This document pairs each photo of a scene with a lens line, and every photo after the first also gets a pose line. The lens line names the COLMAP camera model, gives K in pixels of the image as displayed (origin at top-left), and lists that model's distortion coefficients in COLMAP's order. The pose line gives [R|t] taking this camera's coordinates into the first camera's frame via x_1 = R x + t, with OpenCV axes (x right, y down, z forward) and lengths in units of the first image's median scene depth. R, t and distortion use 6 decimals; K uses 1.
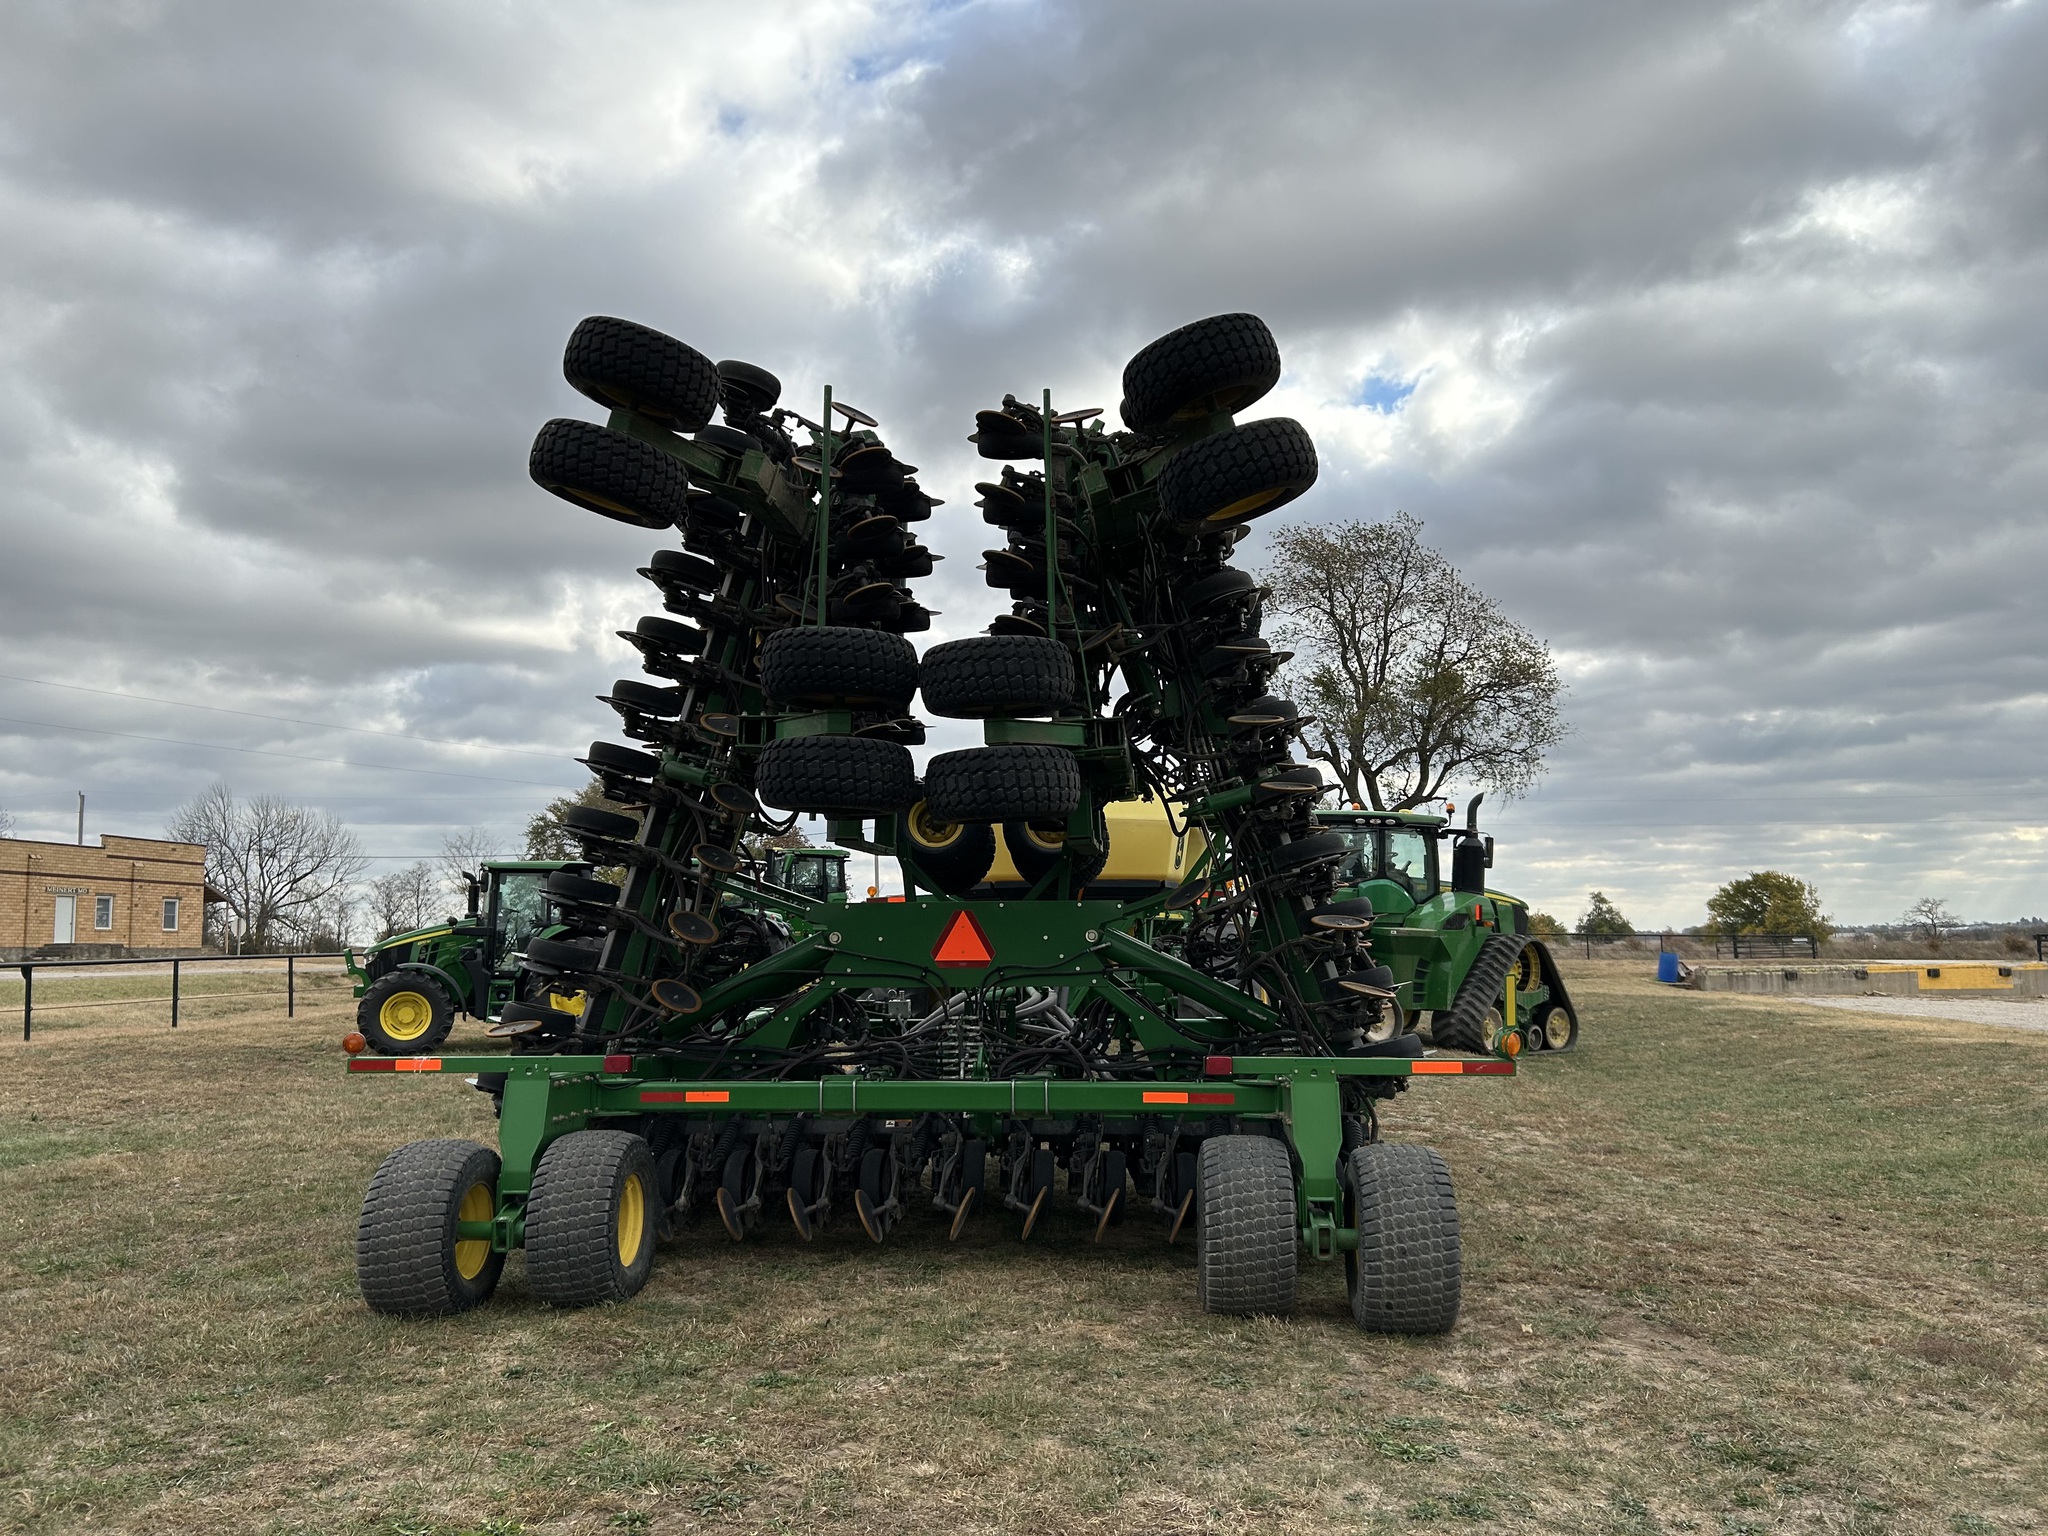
lens RADIAL K [[1589.3, 0, 1030.5], [0, 1589.3, 775.5], [0, 0, 1]] dist [0.024851, -0.009353]
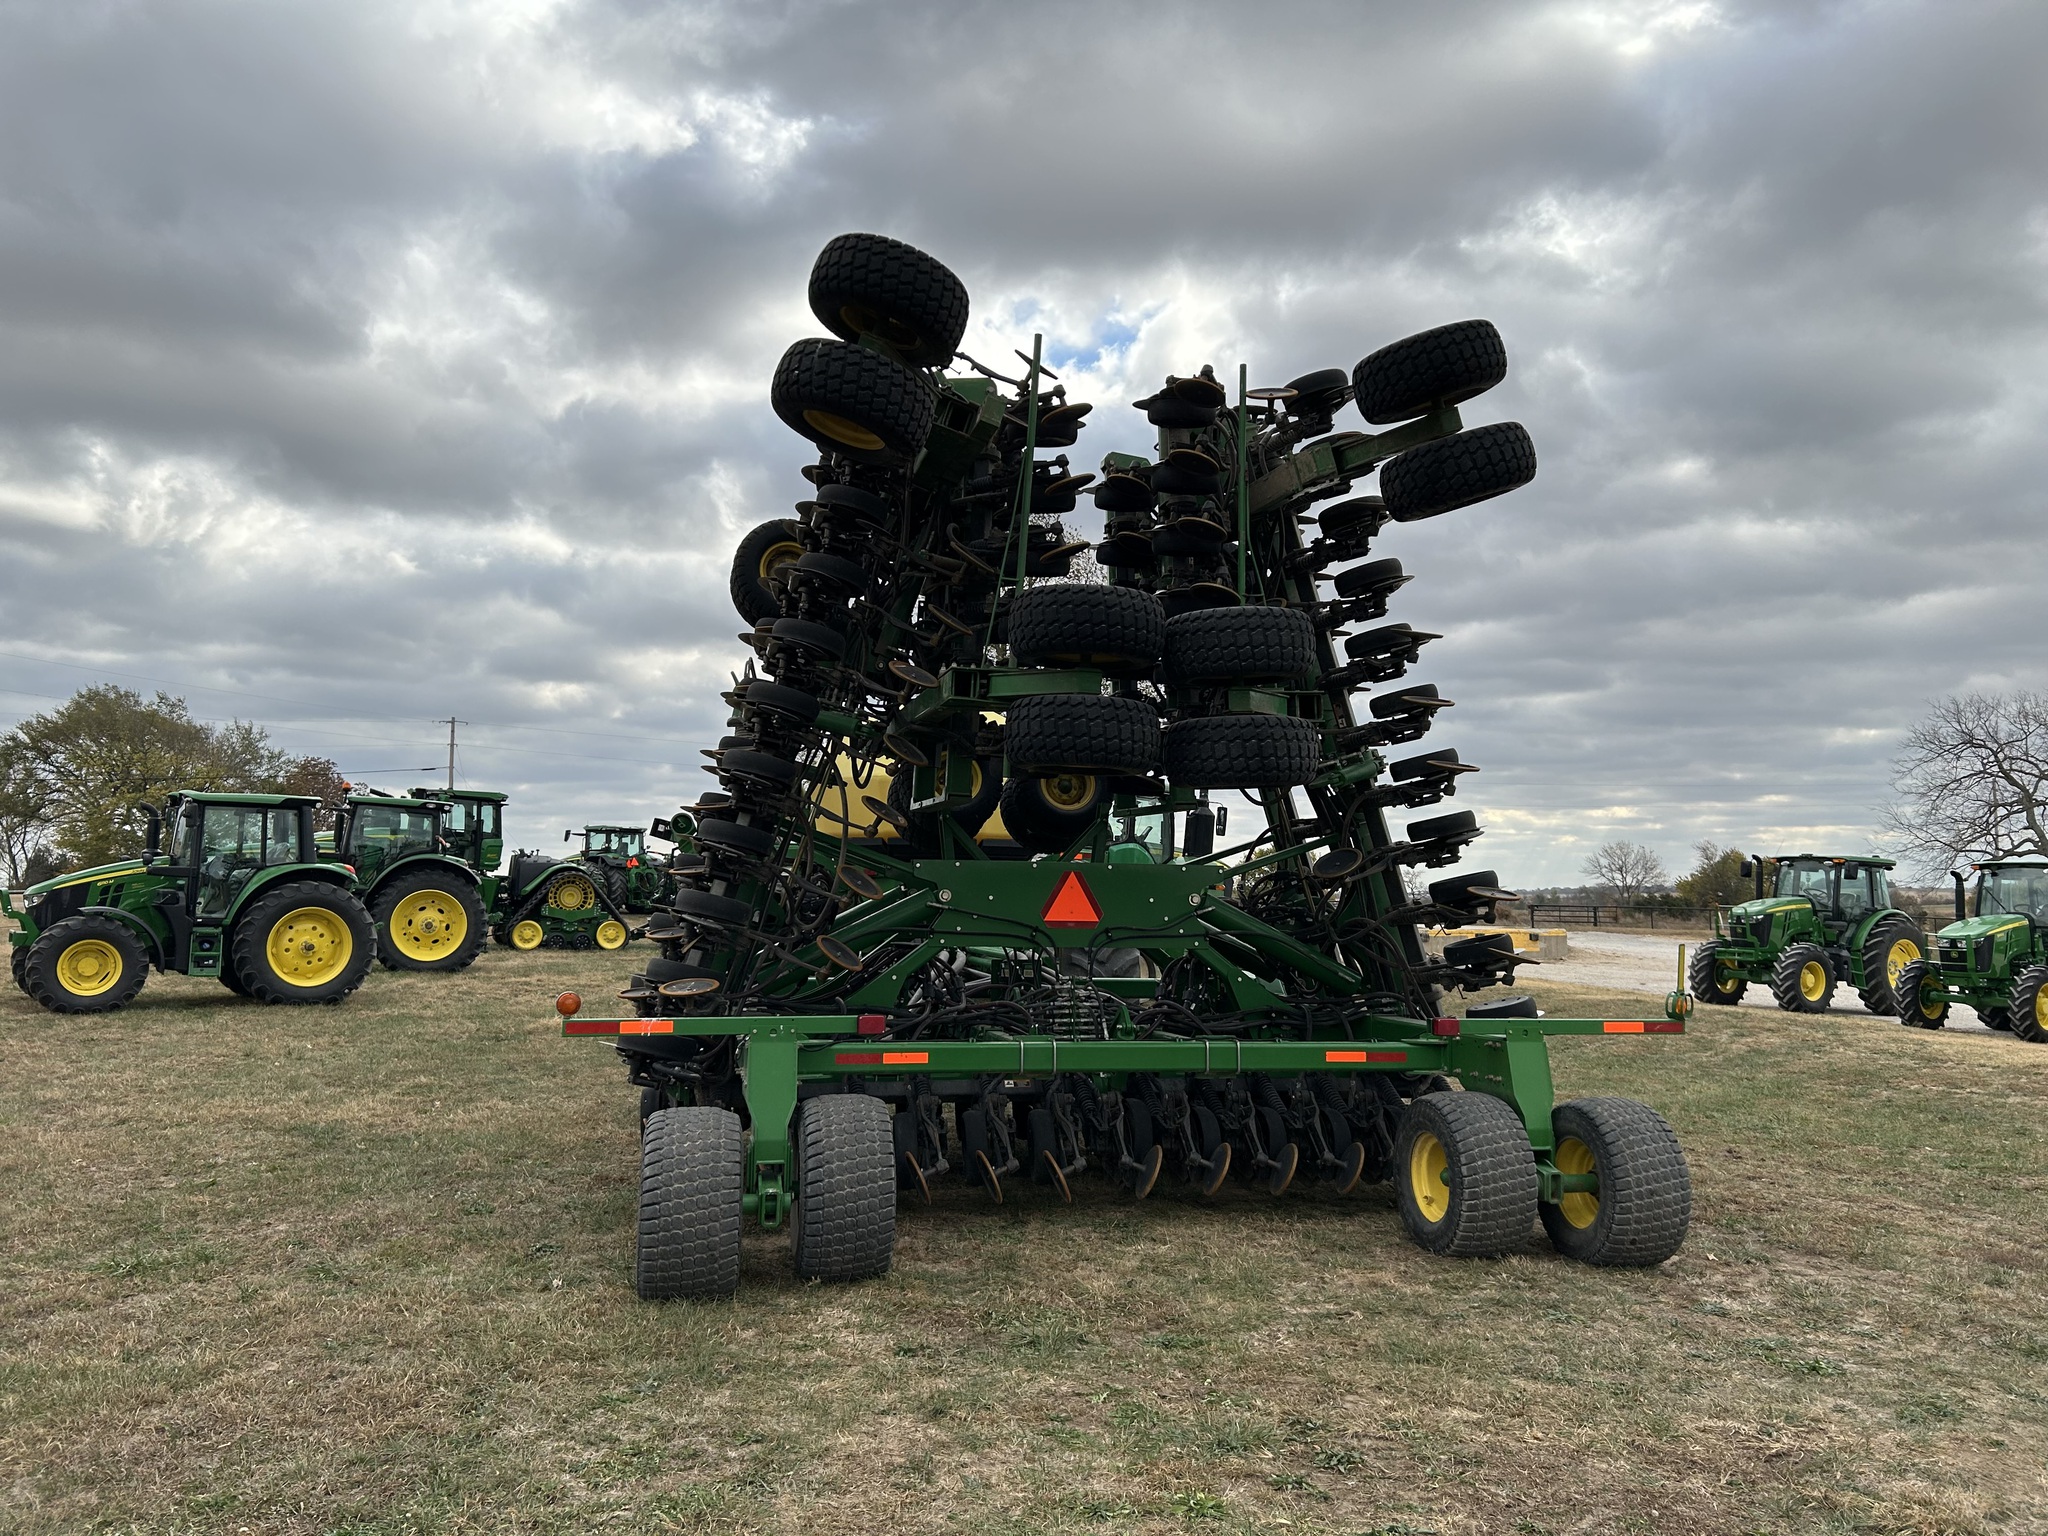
lens RADIAL K [[1587.8, 0, 1025.8], [0, 1587.8, 762.0], [0, 0, 1]] dist [0.025145, -0.009676]
pose [[0.951104, 0.046985, 0.305276, -0.496144], [-0.053054, 0.998524, 0.011613, 0.008084], [-0.304280, -0.027241, 0.952193, 0.075182]]
